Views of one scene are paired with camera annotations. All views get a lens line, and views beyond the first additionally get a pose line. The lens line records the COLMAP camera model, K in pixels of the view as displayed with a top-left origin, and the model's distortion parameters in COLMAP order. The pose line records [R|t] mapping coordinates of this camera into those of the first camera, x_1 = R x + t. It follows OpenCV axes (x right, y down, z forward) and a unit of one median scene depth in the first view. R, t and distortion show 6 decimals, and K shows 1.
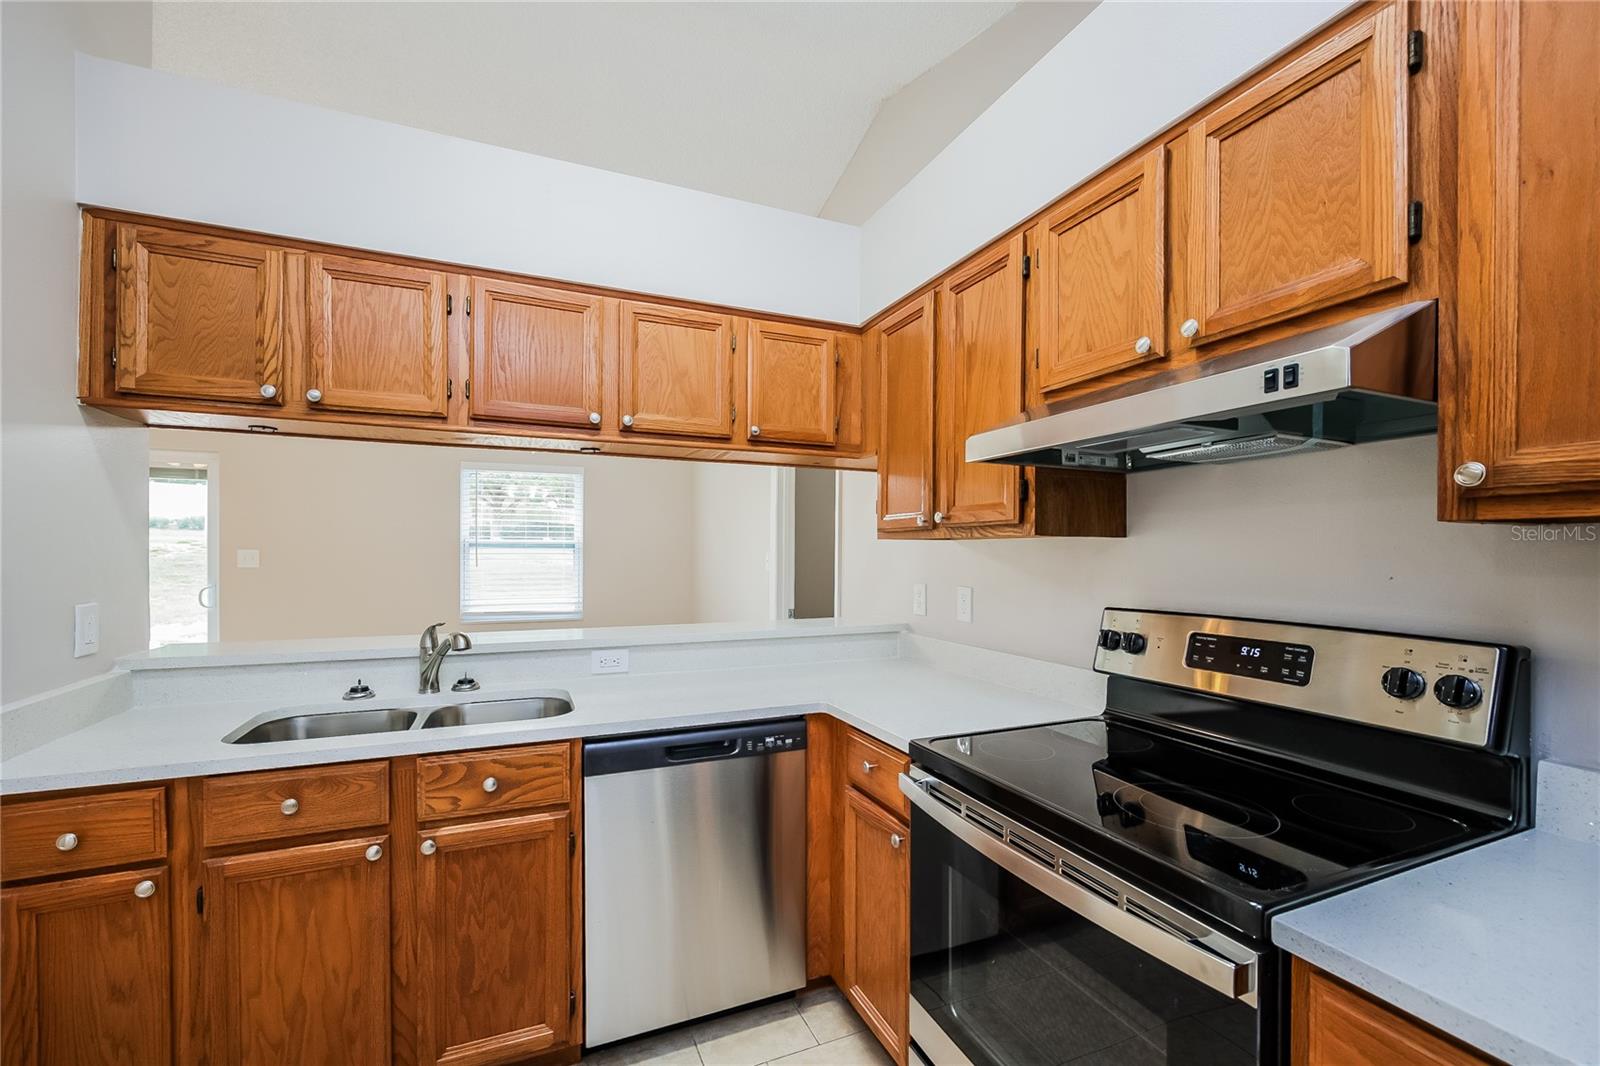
lens RADIAL K [[653.9, 0, 797.8], [0, 653.9, 547.4], [0, 0, 1]] dist [-0.000414, -0.000707]
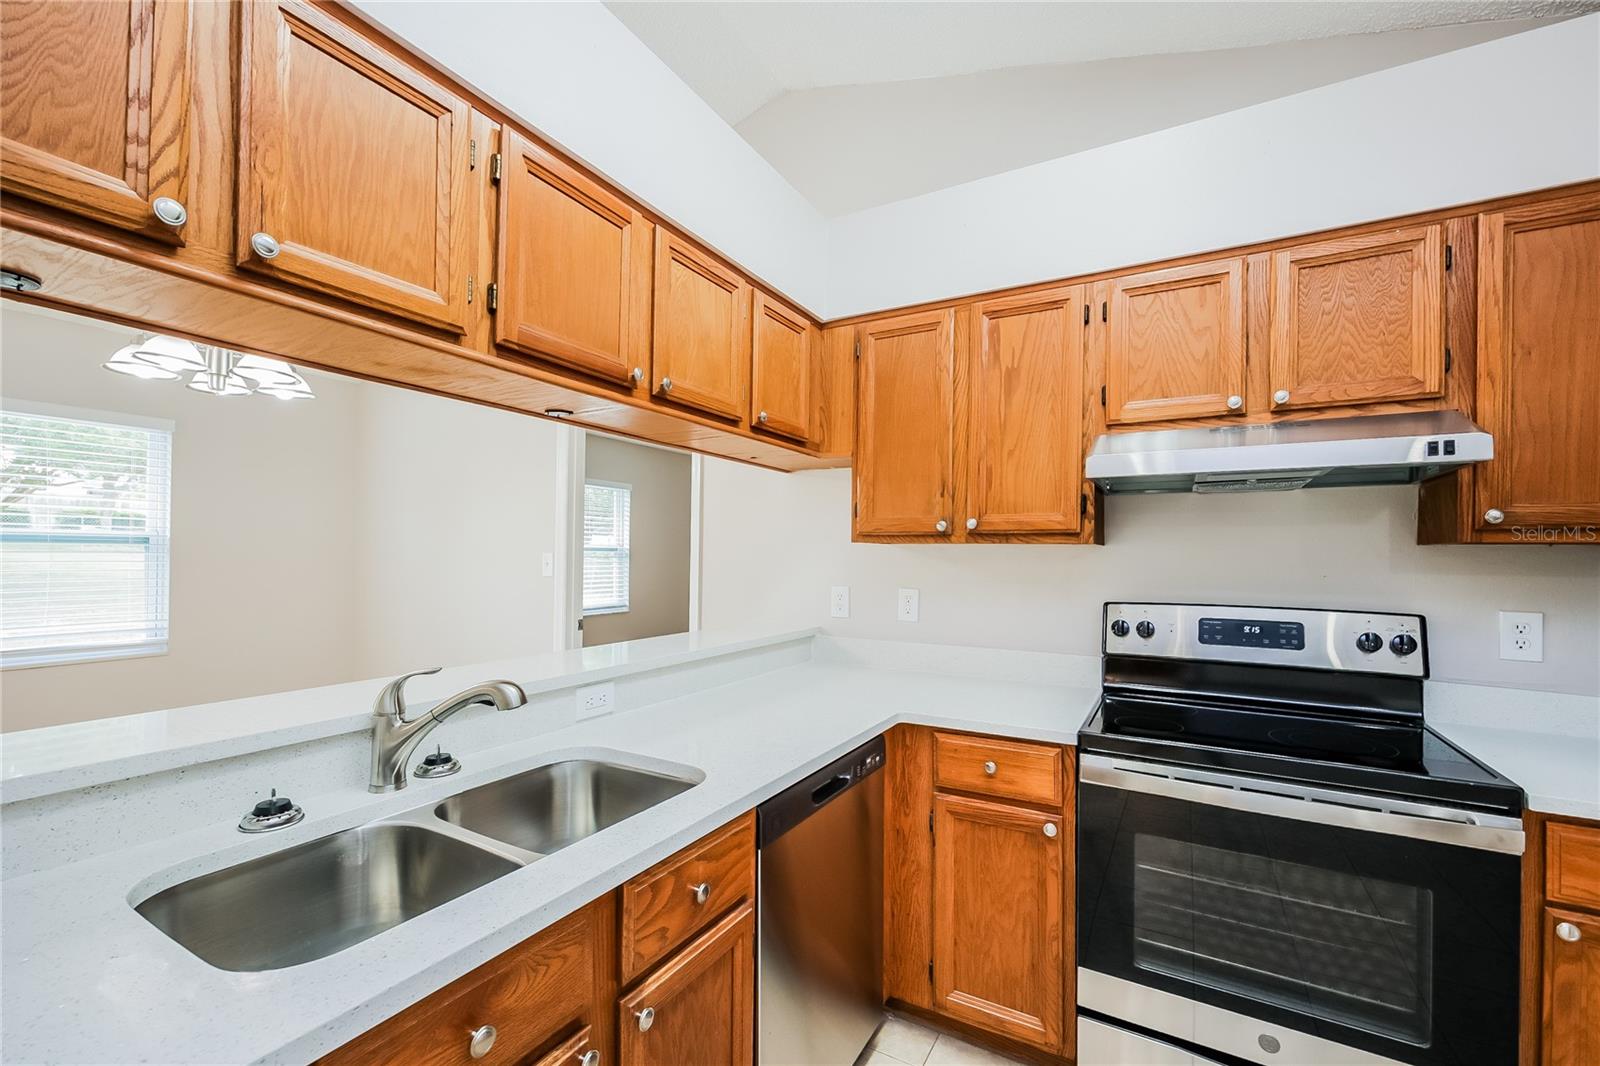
lens RADIAL K [[653.9, 0, 801.9], [0, 653.9, 547.2], [0, 0, 1]] dist [-0.000414, -0.000707]
pose [[0.802318, 0.012592, 0.596764, -0.811289], [-0.012136, 0.999915, -0.004783, 0.000406], [-0.596774, -0.003405, 0.802402, 0.390536]]
